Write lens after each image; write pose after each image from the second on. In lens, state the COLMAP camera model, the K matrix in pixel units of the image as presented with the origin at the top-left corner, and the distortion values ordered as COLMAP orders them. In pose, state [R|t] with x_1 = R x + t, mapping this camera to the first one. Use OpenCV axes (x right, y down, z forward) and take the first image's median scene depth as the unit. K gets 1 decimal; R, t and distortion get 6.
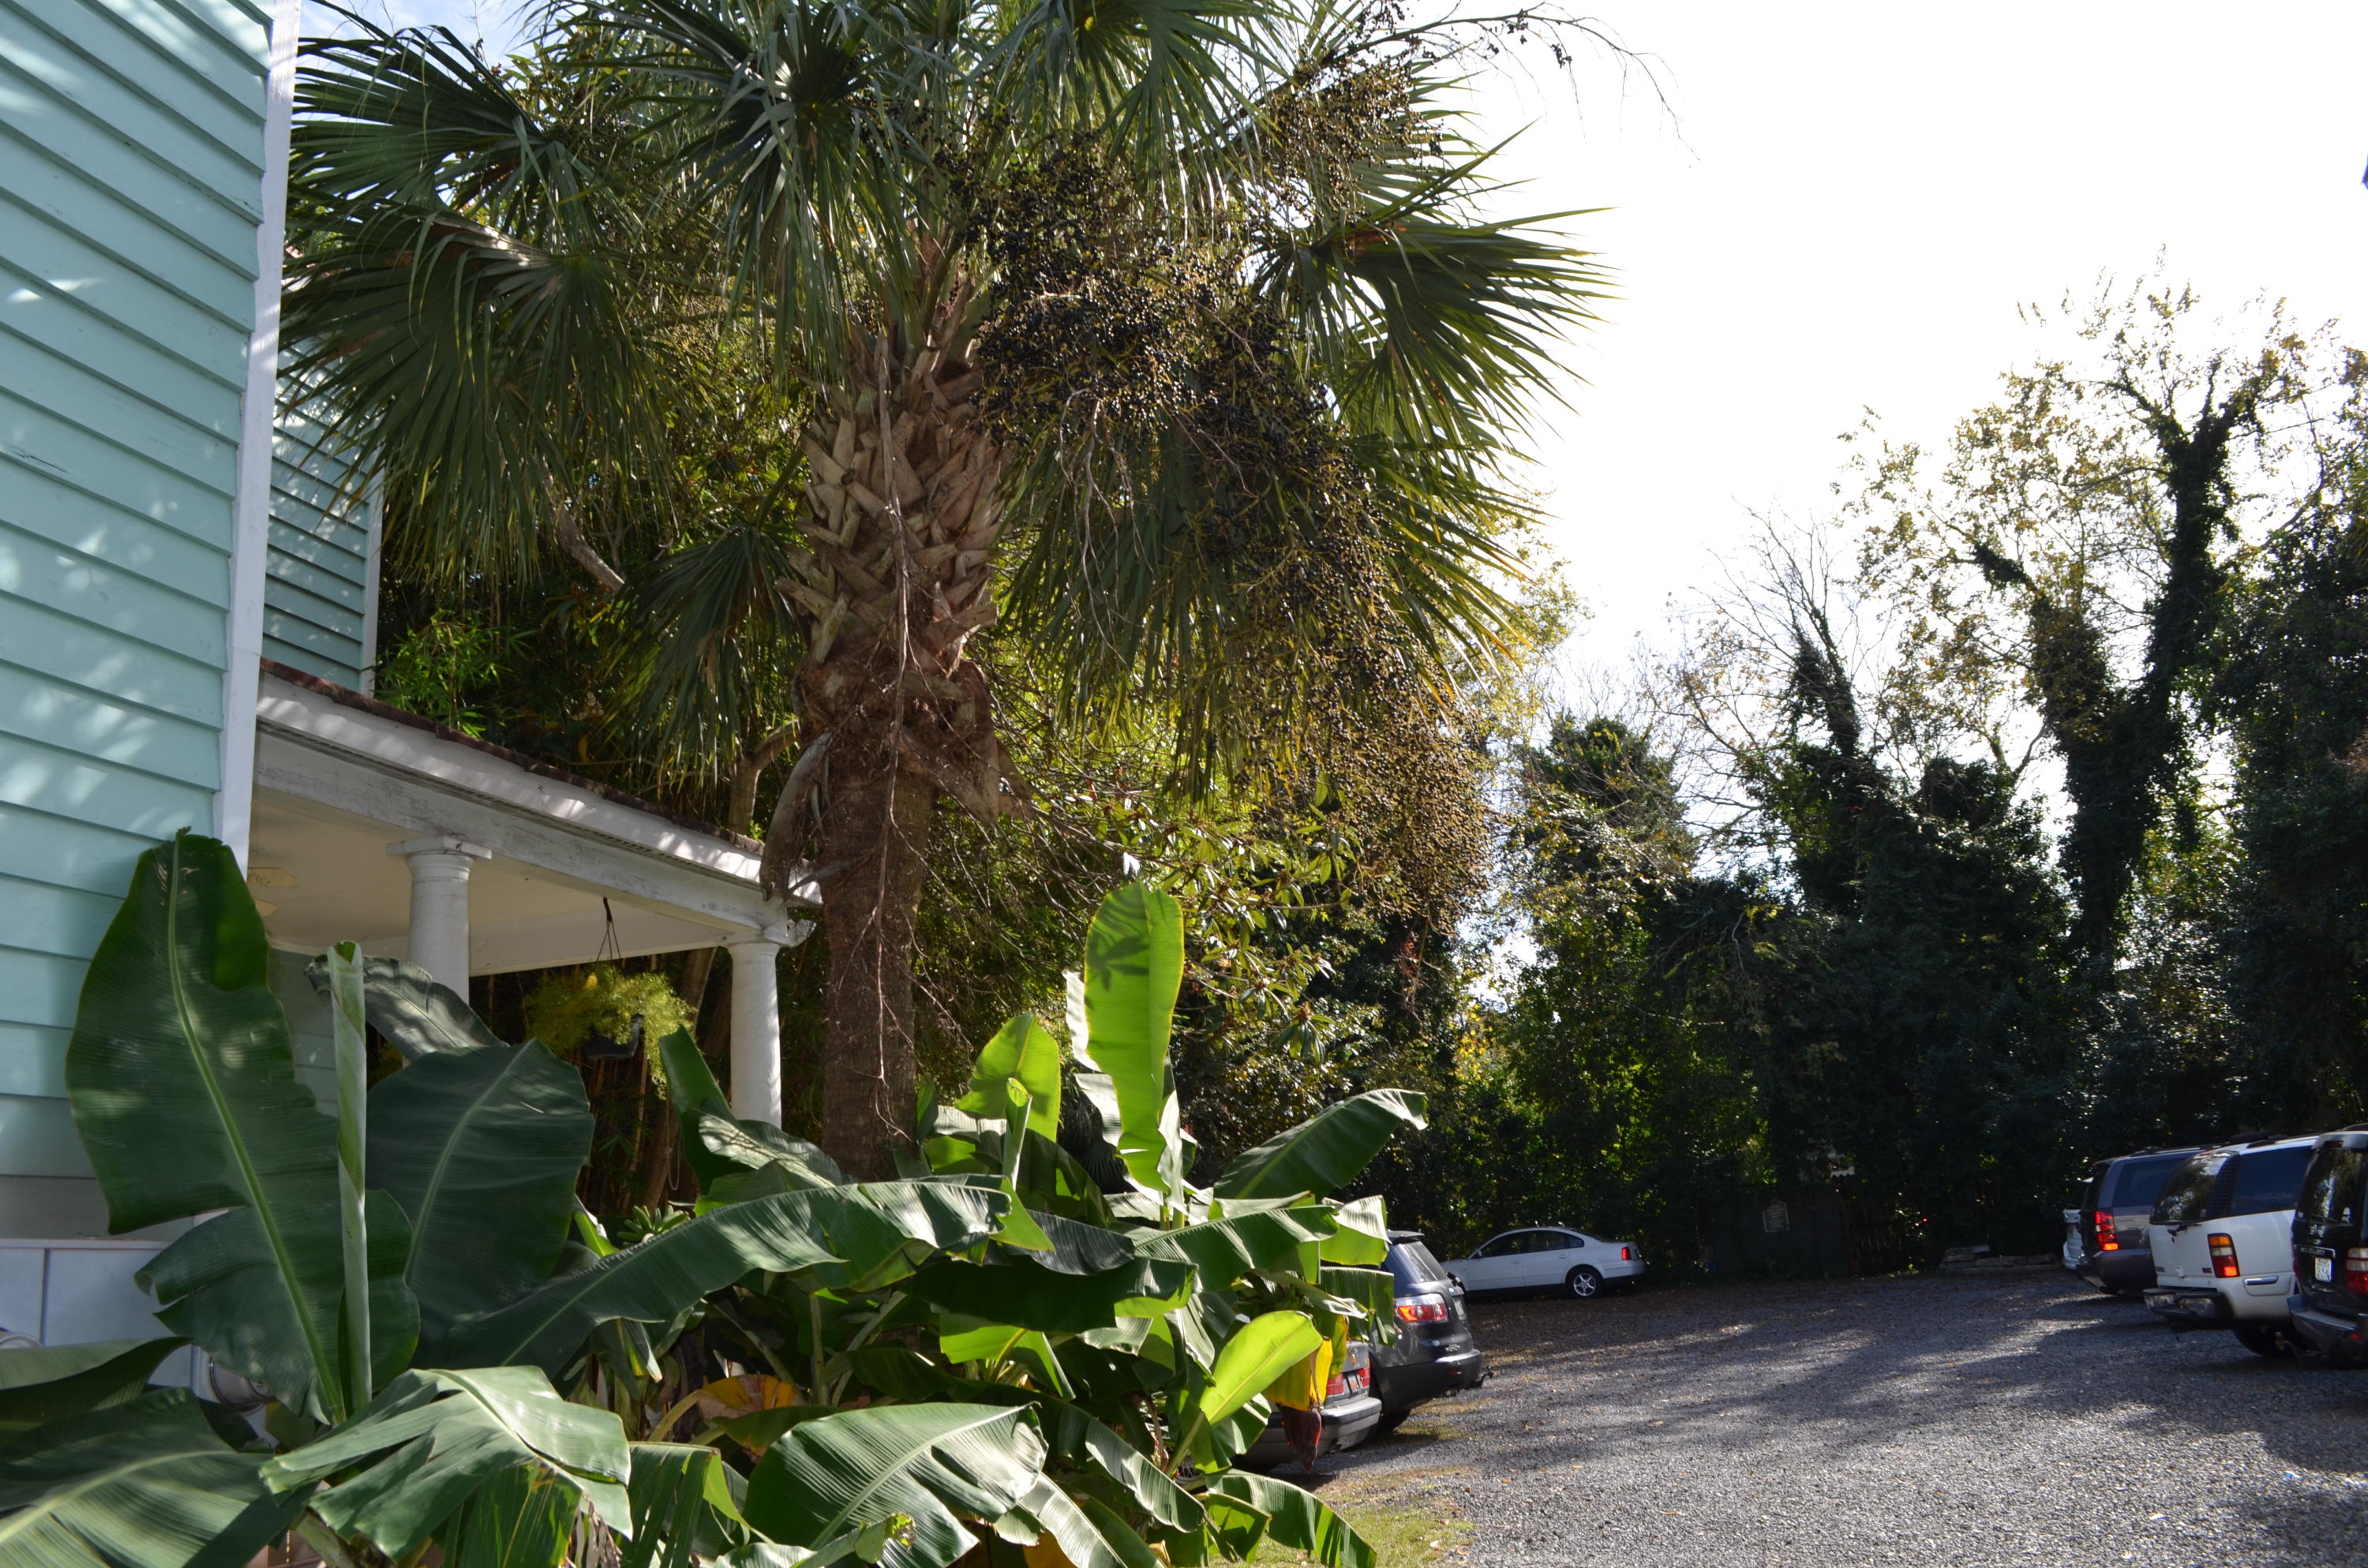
lens RADIAL K [[1854.2, 0, 1183.2], [0, 1854.2, 785.2], [0, 0, 1]] dist [-0.083706, 0.014025]
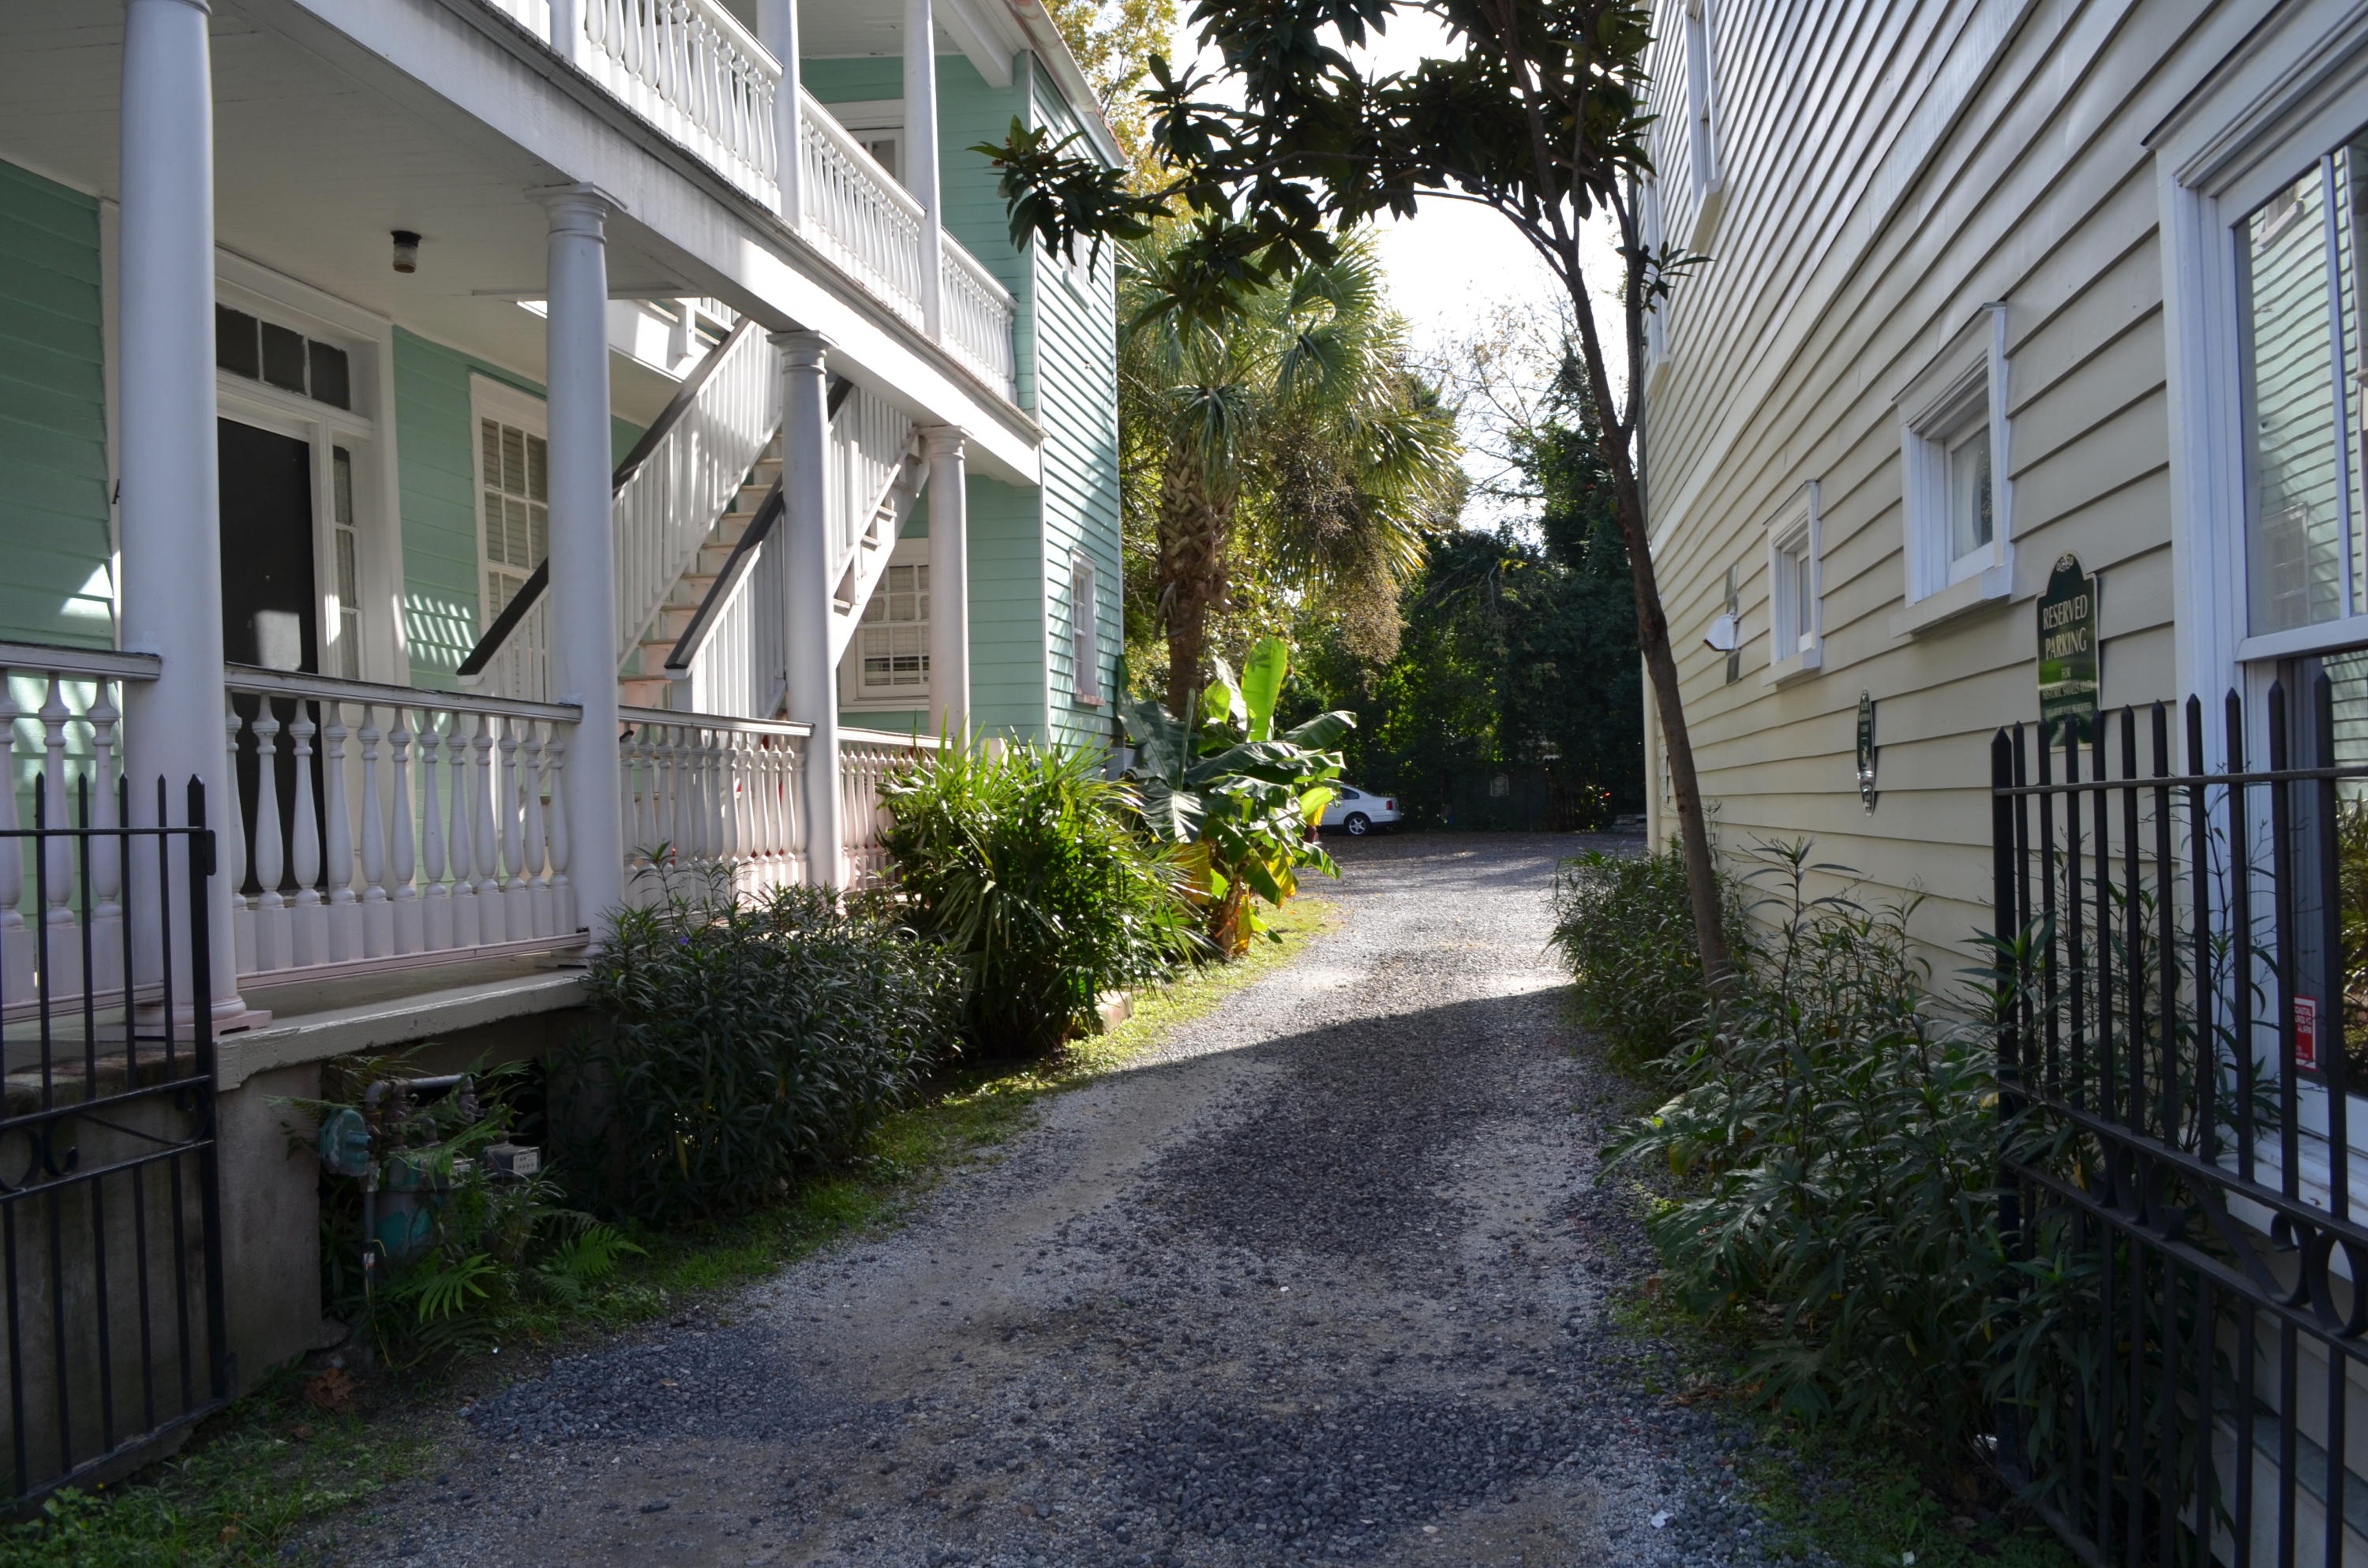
lens RADIAL K [[1854.2, 0, 1173.6], [0, 1854.2, 792.5], [0, 0, 1]] dist [-0.083706, 0.014025]
pose [[0.991054, 0.043229, 0.126269, -0.089878], [-0.072092, 0.969587, 0.233890, -0.063128], [-0.112318, -0.240900, 0.964029, -0.300992]]
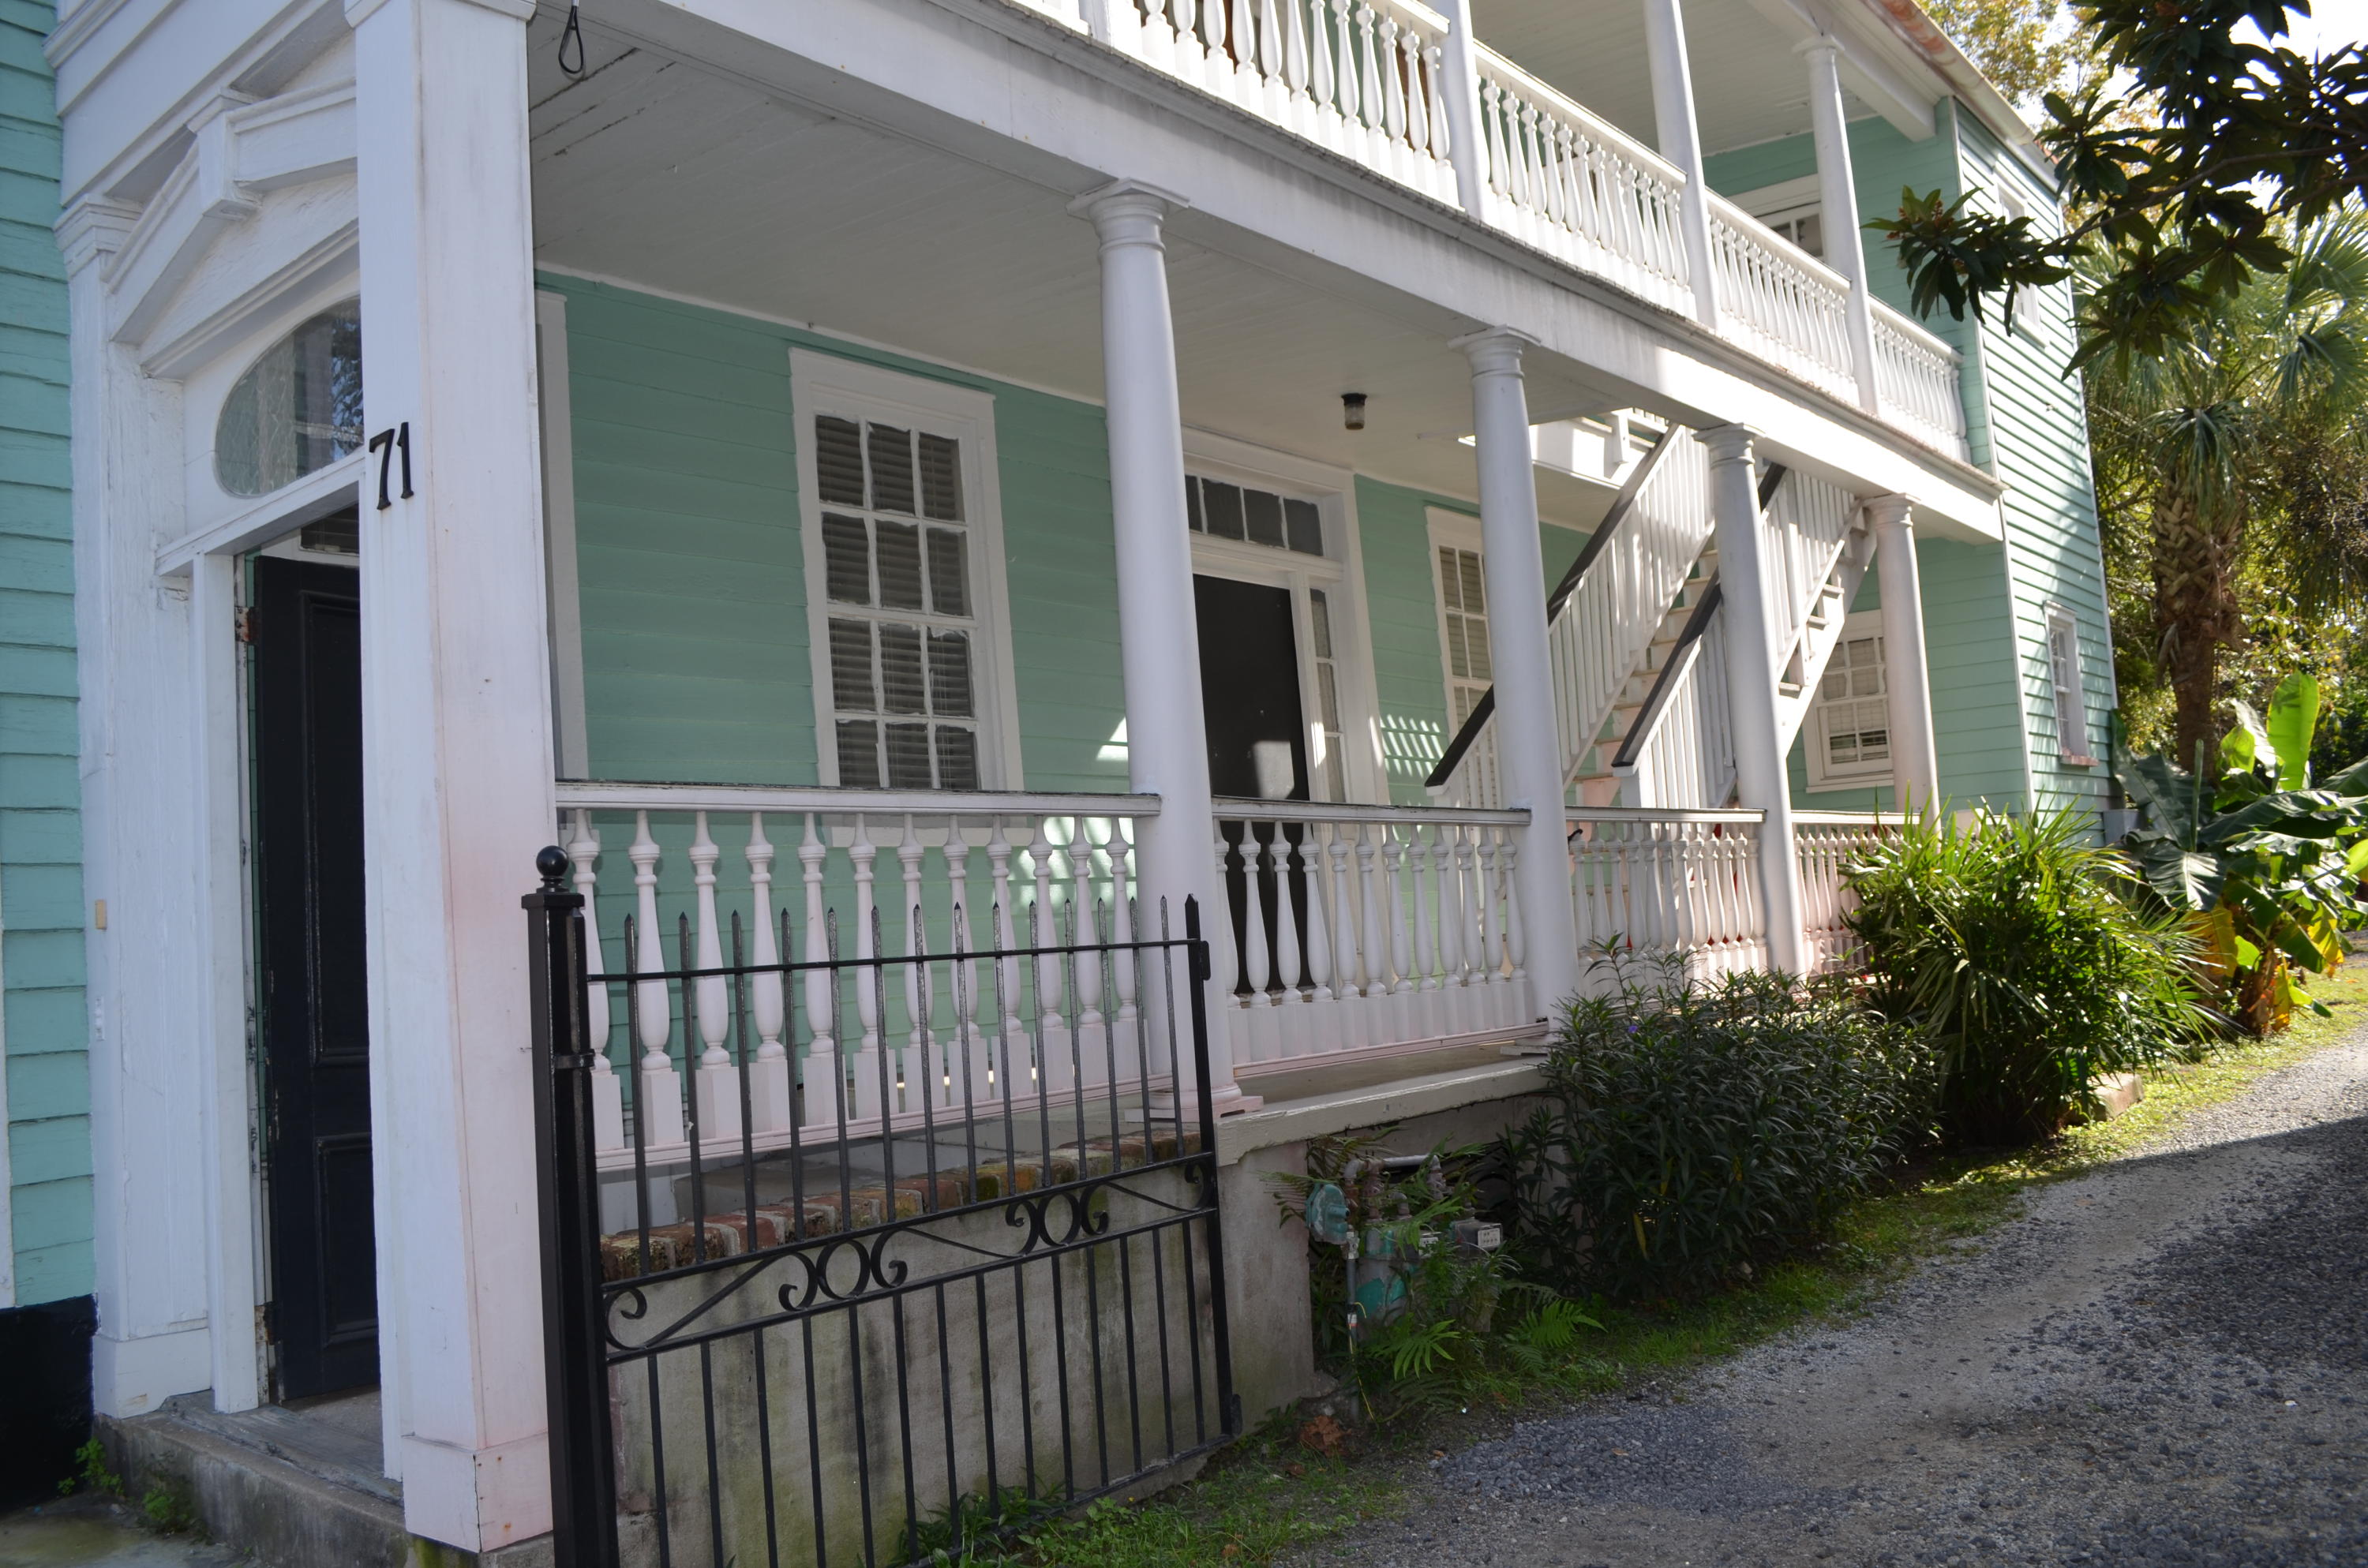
lens RADIAL K [[1854.2, 0, 1214.4], [0, 1854.2, 791.5], [0, 0, 1]] dist [-0.083706, 0.014025]
pose [[0.926868, -0.022476, -0.374715, -0.082758], [0.097704, 0.978246, 0.182998, -0.065683], [0.362450, -0.206226, 0.908901, -0.306726]]
